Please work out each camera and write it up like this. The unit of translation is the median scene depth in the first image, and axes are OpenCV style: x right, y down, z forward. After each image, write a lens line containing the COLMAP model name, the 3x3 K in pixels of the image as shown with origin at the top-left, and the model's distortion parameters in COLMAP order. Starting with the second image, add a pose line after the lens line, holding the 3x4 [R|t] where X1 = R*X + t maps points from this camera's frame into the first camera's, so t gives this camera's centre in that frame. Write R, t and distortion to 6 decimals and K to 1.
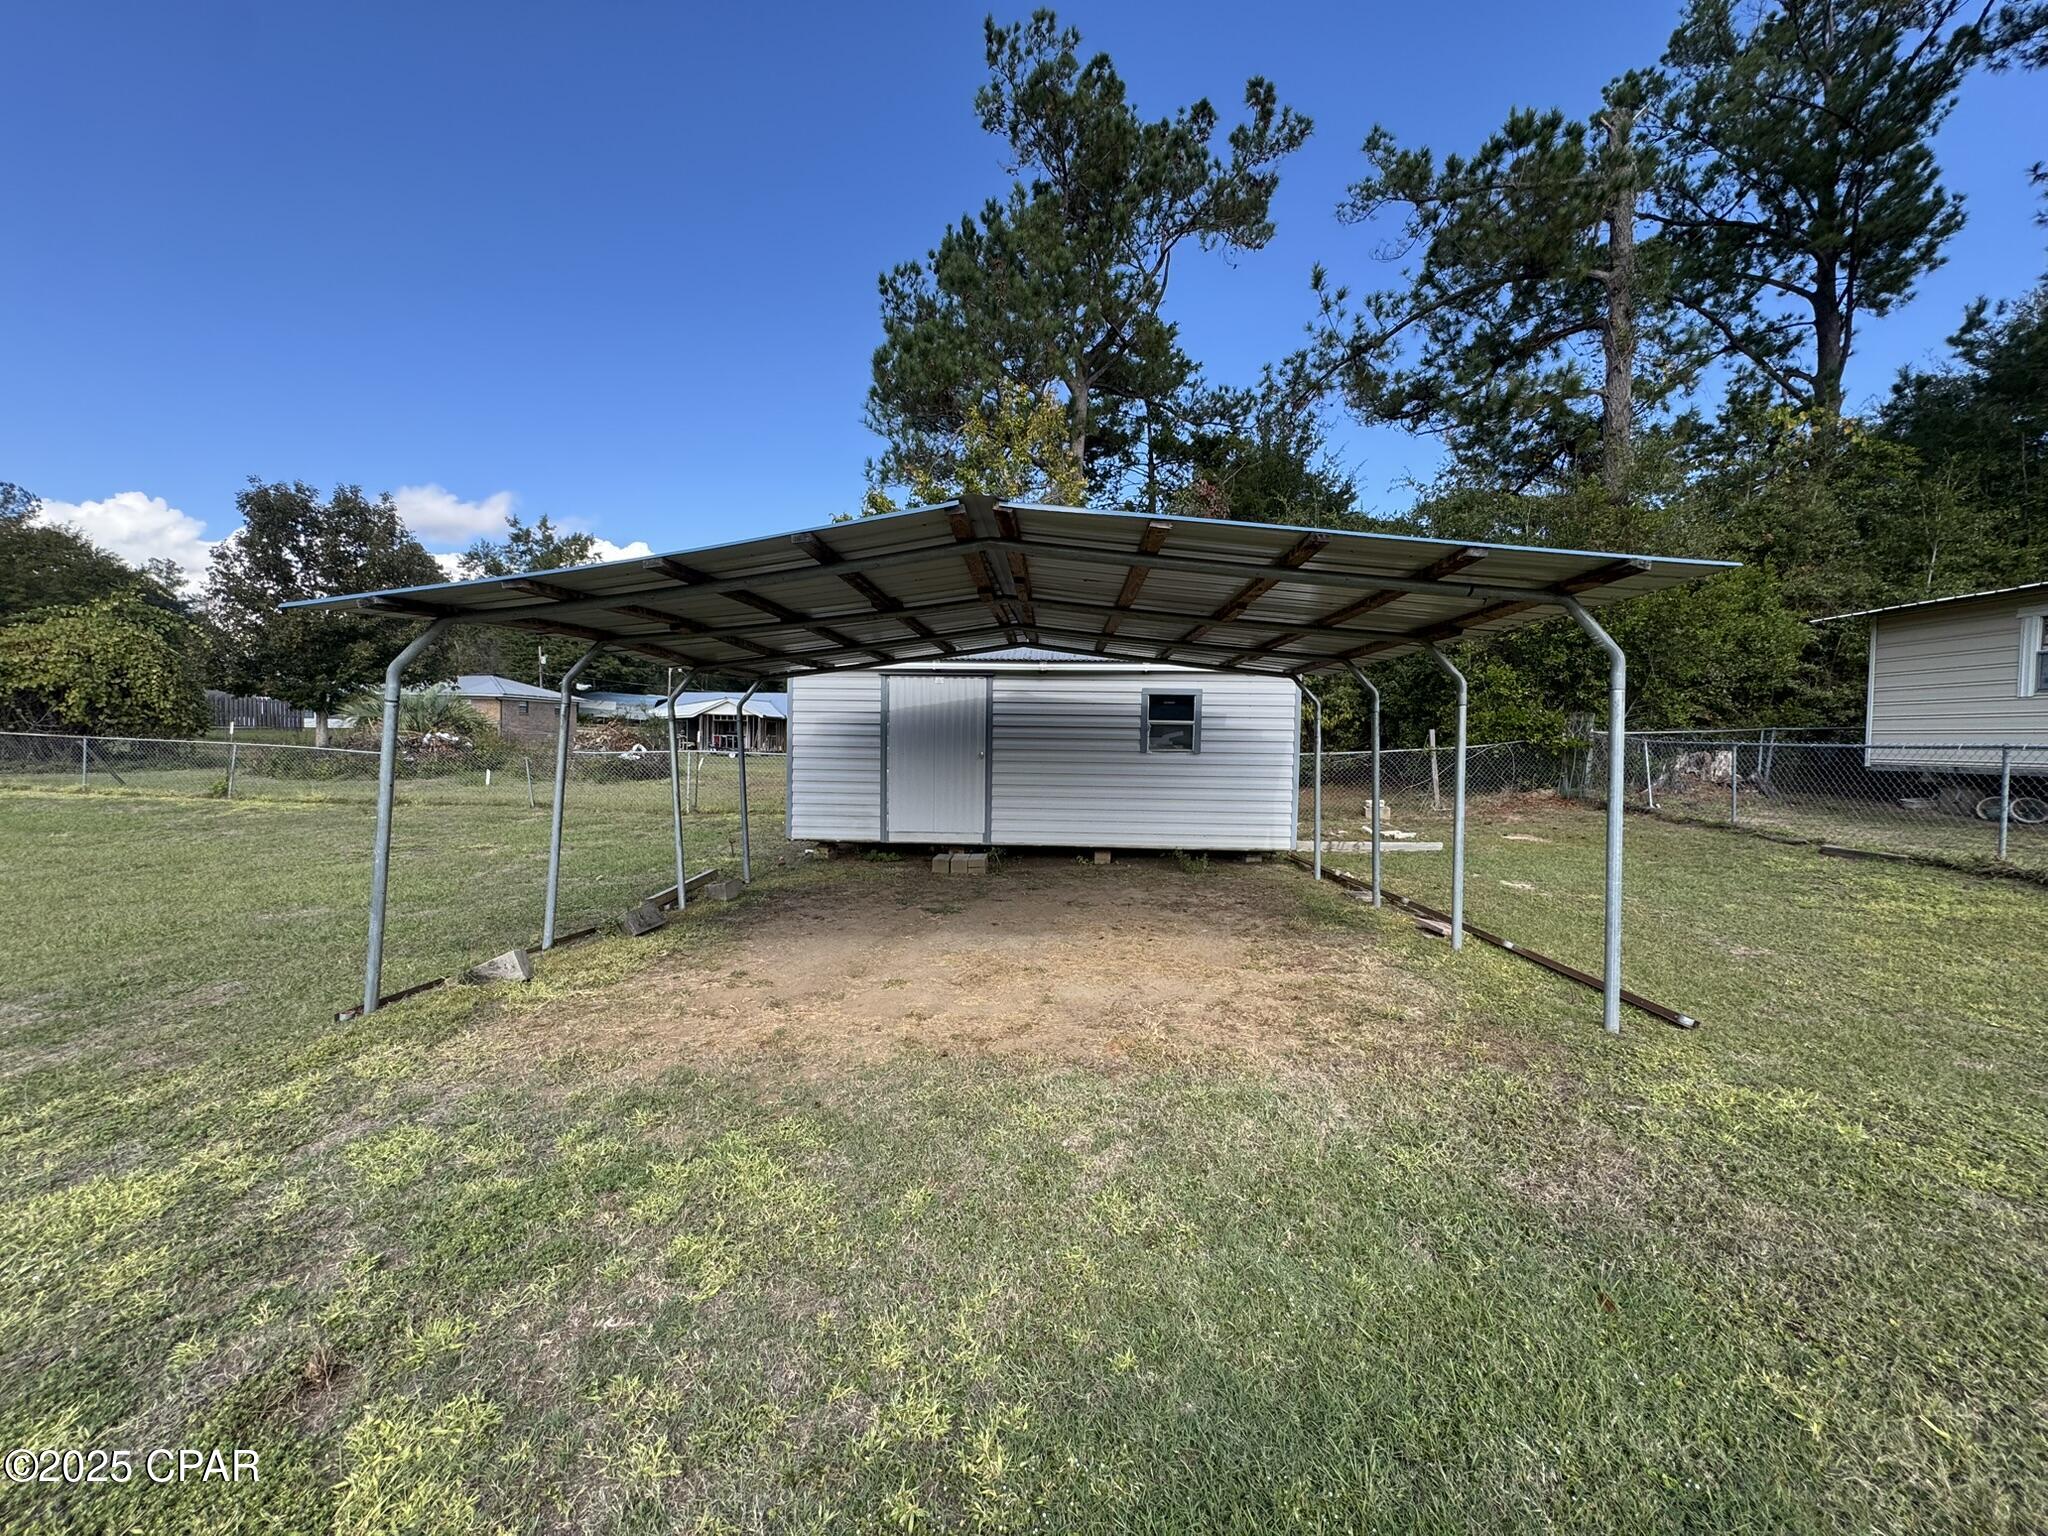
lens RADIAL K [[816.3, 0, 1024.0], [0, 816.3, 768.0], [0, 0, 1]] dist [0.000129, 0.000156]
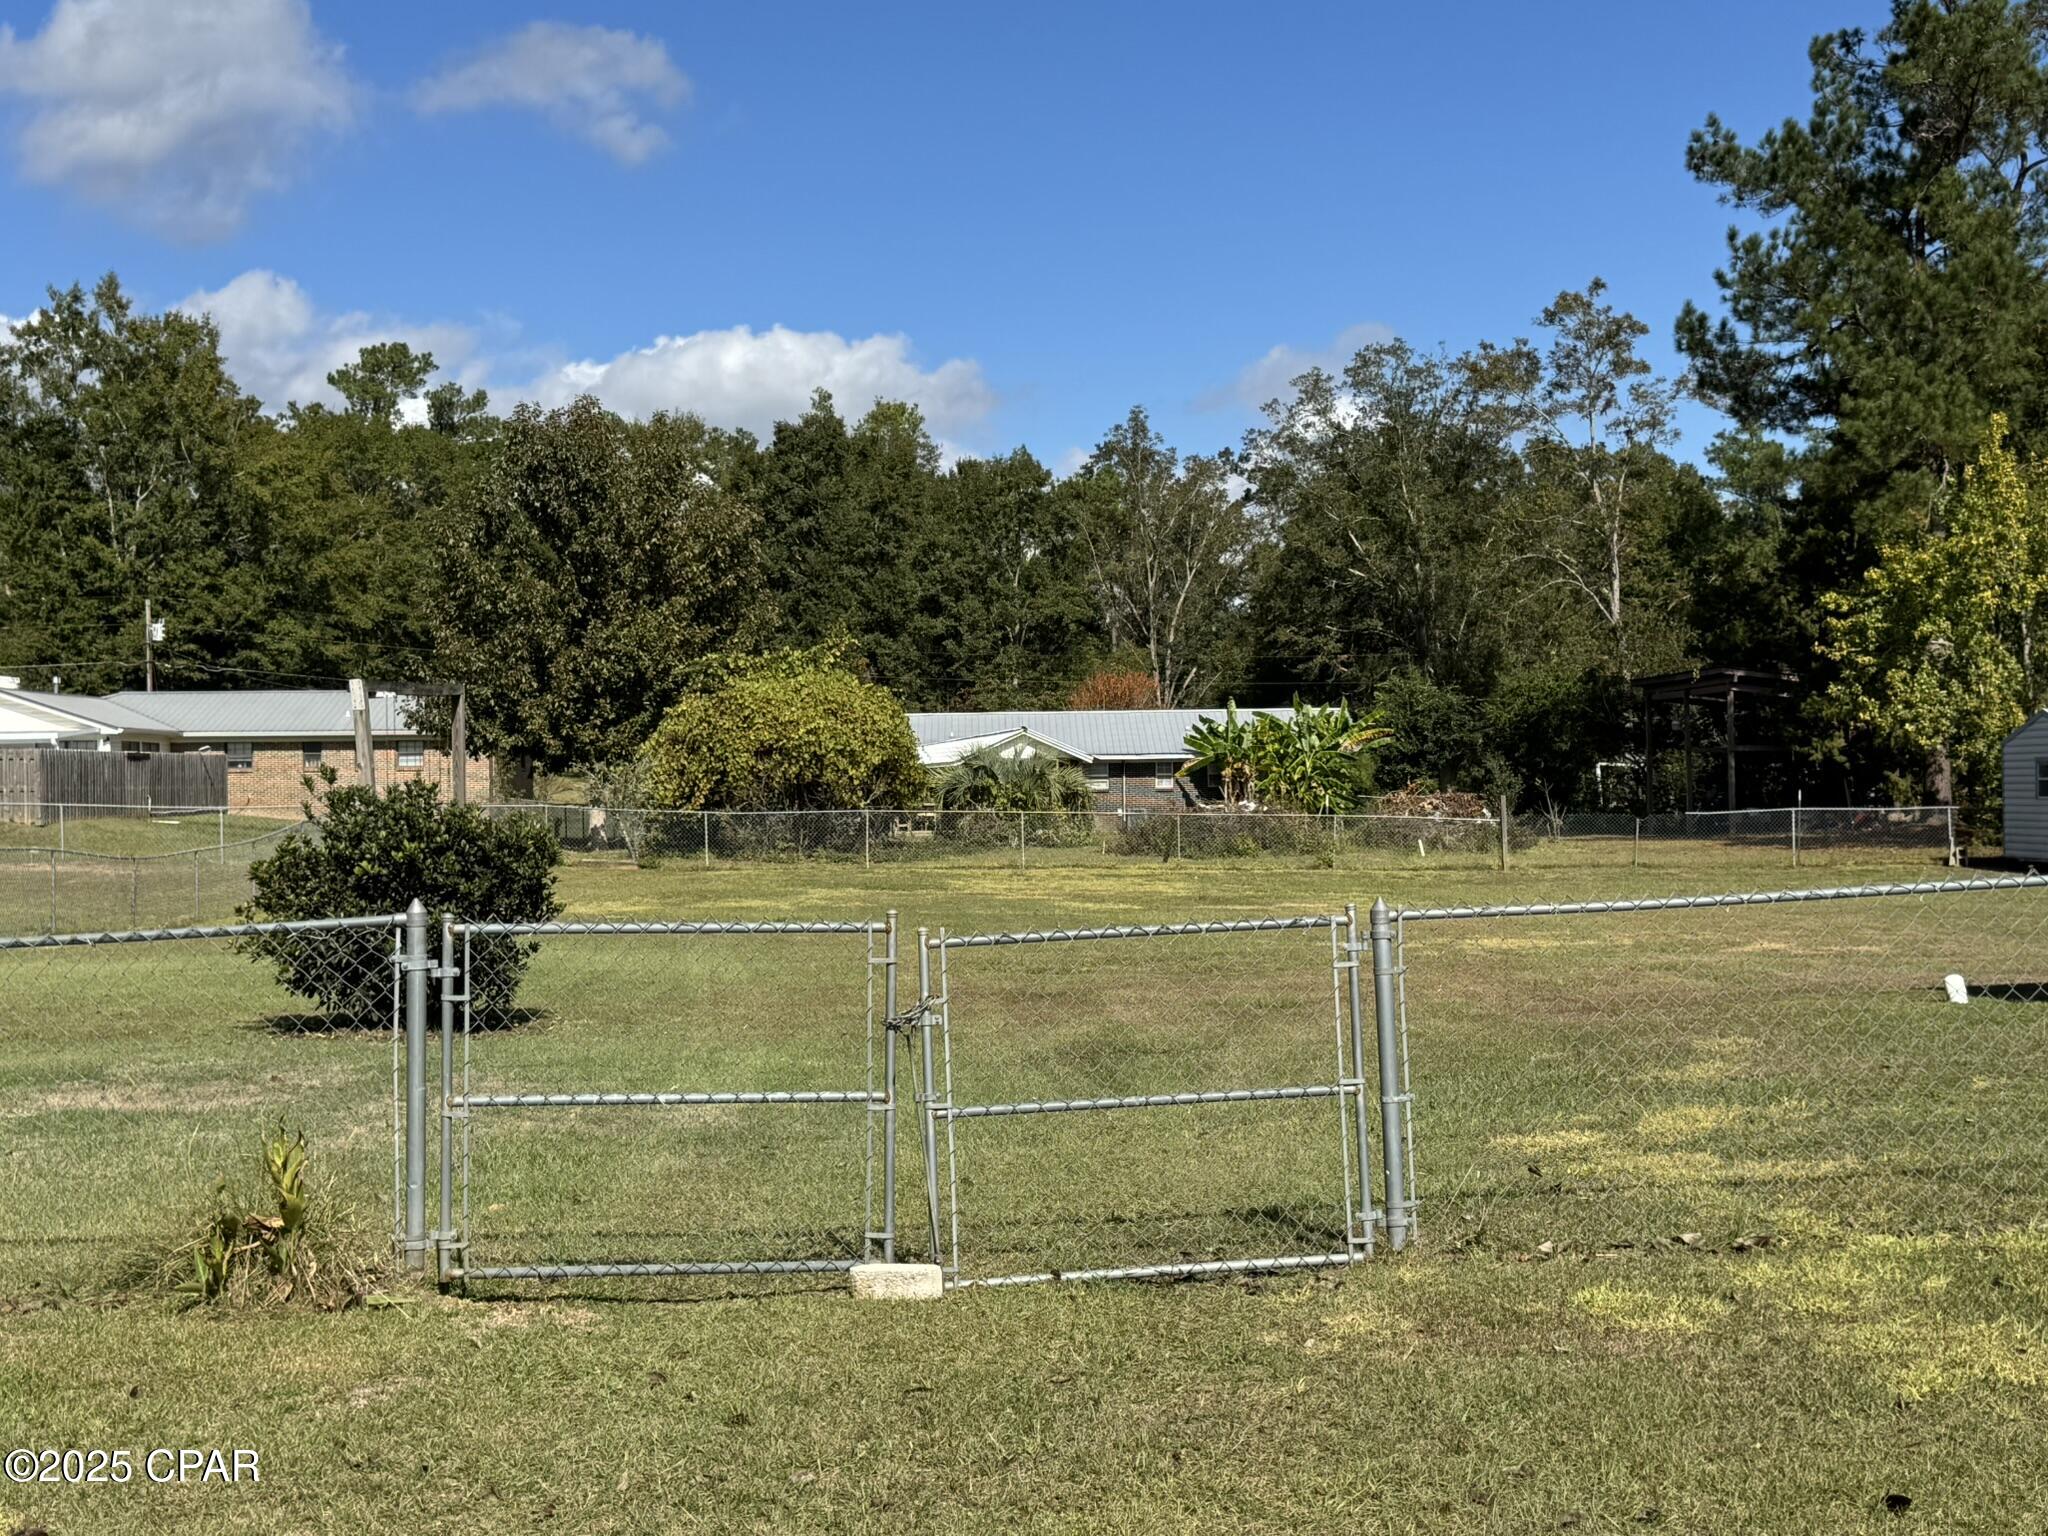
lens RADIAL K [[2667.7, 0, 1039.4], [0, 2667.7, 771.3], [0, 0, 1]] dist [0.186707, -0.388933]
pose [[0.992595, -0.021740, 0.119506, -1.158123], [0.026990, 0.998732, -0.042486, 0.039992], [-0.118431, 0.045397, 0.991924, -1.528812]]
